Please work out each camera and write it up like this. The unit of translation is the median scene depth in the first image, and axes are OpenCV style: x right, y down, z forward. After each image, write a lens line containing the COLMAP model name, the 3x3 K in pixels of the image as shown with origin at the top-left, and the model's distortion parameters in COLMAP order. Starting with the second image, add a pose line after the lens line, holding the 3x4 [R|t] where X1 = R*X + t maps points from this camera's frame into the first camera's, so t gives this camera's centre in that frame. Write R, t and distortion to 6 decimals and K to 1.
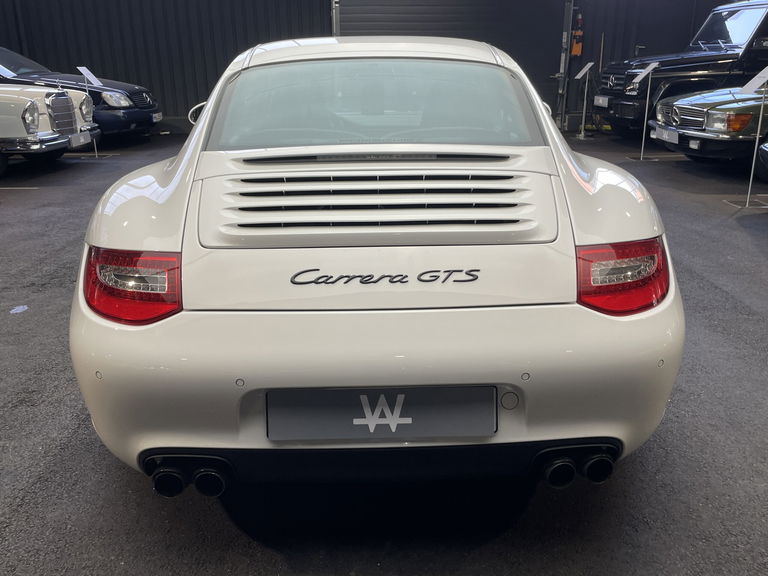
lens RADIAL K [[649.3, 0, 390.4], [0, 649.3, 288.3], [0, 0, 1]] dist [0.077386, -0.100165]
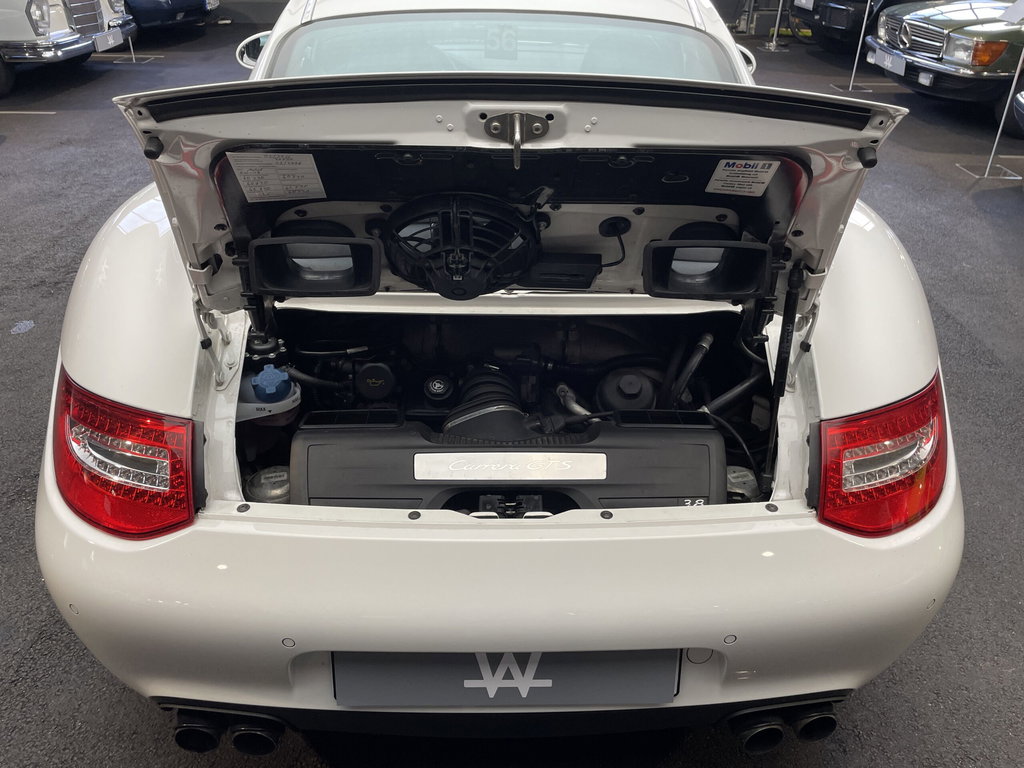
lens RADIAL K [[765.5, 0, 519.7], [0, 765.5, 382.0], [0, 0, 1]] dist [0.039222, -0.058582]
pose [[0.999561, 0.026973, 0.012230, -0.005439], [-0.028990, 0.975552, 0.217850, -0.081137], [-0.006055, -0.218109, 0.975906, 0.091240]]
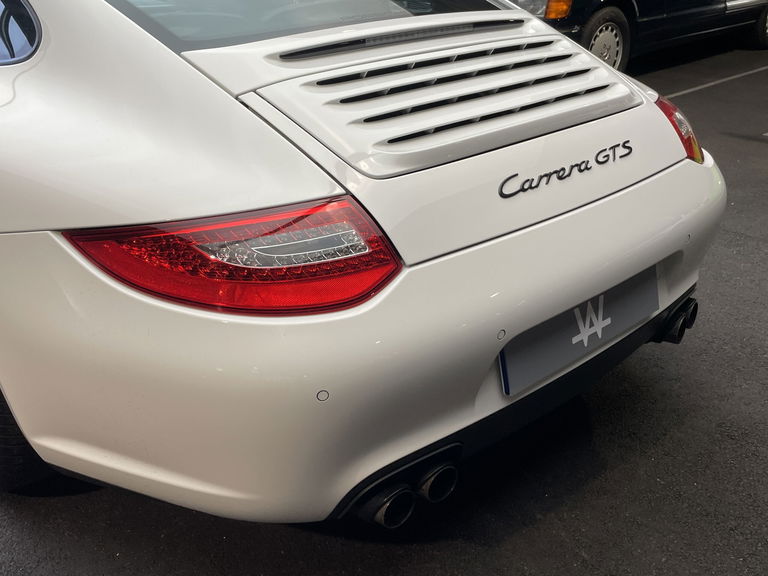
lens RADIAL K [[772.1, 0, 384.0], [0, 772.1, 288.0], [0, 0, 1]] dist [0.000951, -0.000968]
pose [[0.760784, -0.281893, 0.584589, -0.248811], [0.219027, 0.959420, 0.177598, -0.029797], [-0.610930, -0.007073, 0.791653, 0.104646]]
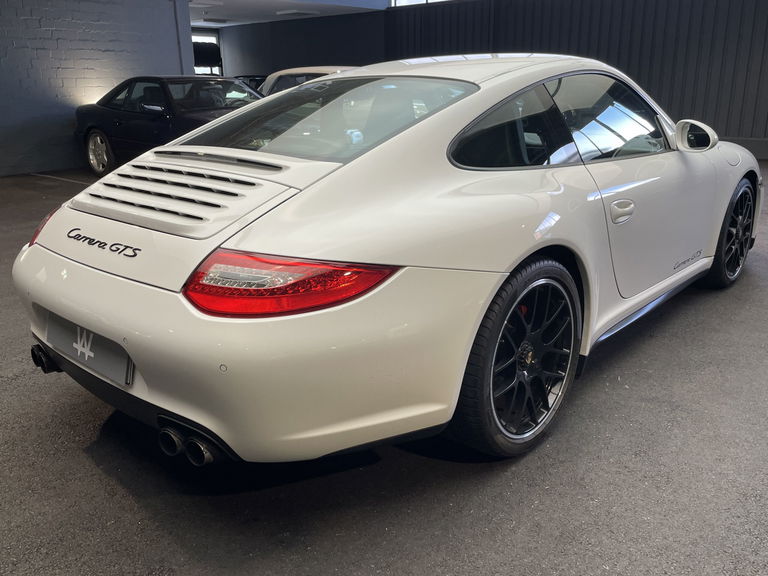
lens RADIAL K [[649.3, 0, 390.4], [0, 649.3, 288.3], [0, 0, 1]] dist [0.077386, -0.100165]
pose [[0.734176, 0.207179, -0.646578, 0.387026], [-0.218361, 0.973762, 0.064074, -0.041743], [0.642888, 0.094146, 0.760153, 0.114462]]
